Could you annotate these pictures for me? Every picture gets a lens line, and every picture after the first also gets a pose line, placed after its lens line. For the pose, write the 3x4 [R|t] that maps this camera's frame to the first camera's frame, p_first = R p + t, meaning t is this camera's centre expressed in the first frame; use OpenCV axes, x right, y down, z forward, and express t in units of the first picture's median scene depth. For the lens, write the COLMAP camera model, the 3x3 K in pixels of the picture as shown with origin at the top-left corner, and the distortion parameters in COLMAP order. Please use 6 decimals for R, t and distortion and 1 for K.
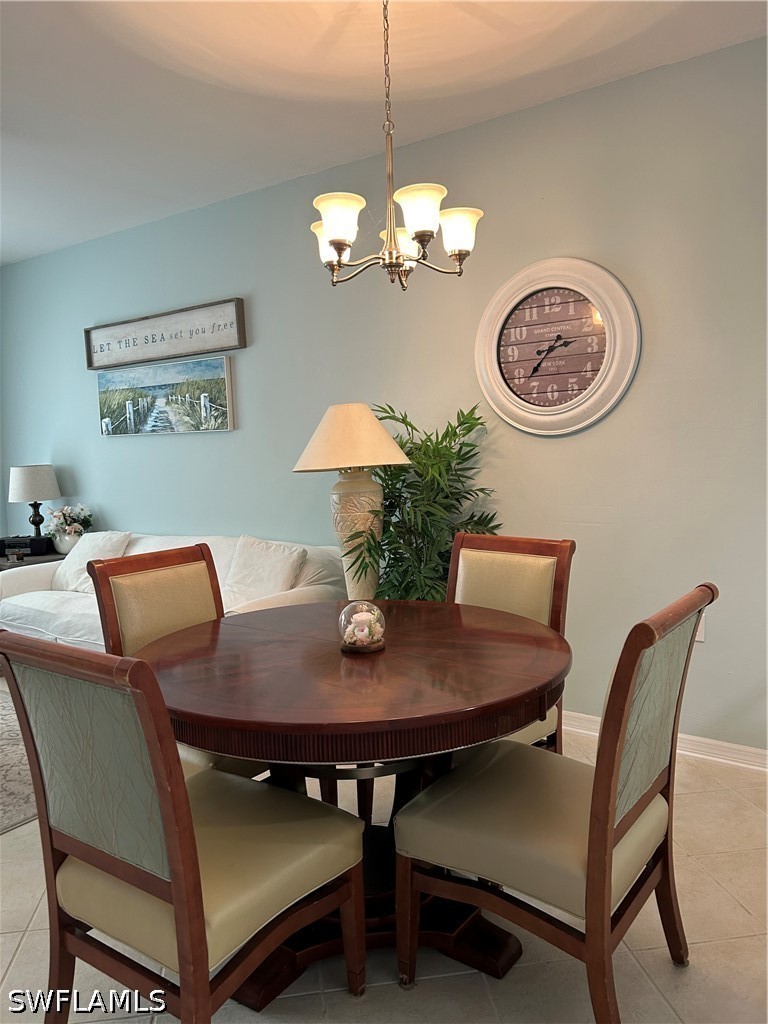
lens RADIAL K [[790.0, 0, 384.9], [0, 790.0, 512.1], [0, 0, 1]] dist [0.000345, -0.032390]
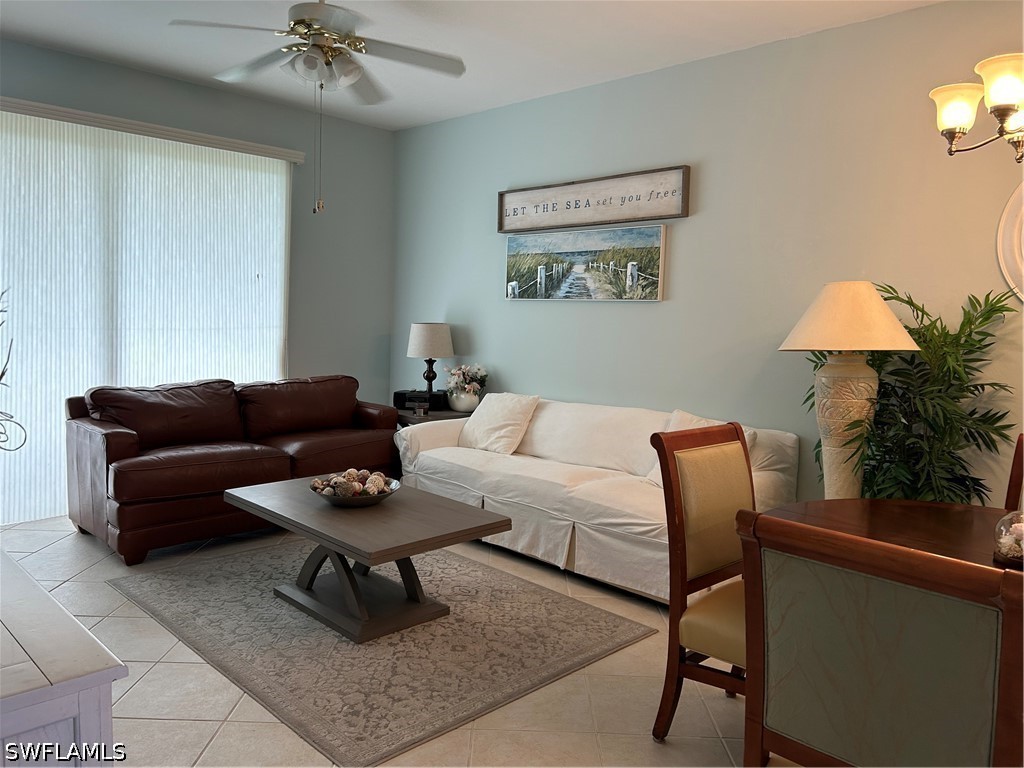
lens RADIAL K [[790.0, 0, 519.6], [0, 790.0, 382.5], [0, 0, 1]] dist [0.000345, -0.032390]
pose [[0.977119, 0.077362, -0.198125, -0.156924], [-0.077625, 0.996962, 0.006451, 0.003653], [0.198022, 0.009076, 0.980156, 0.012308]]
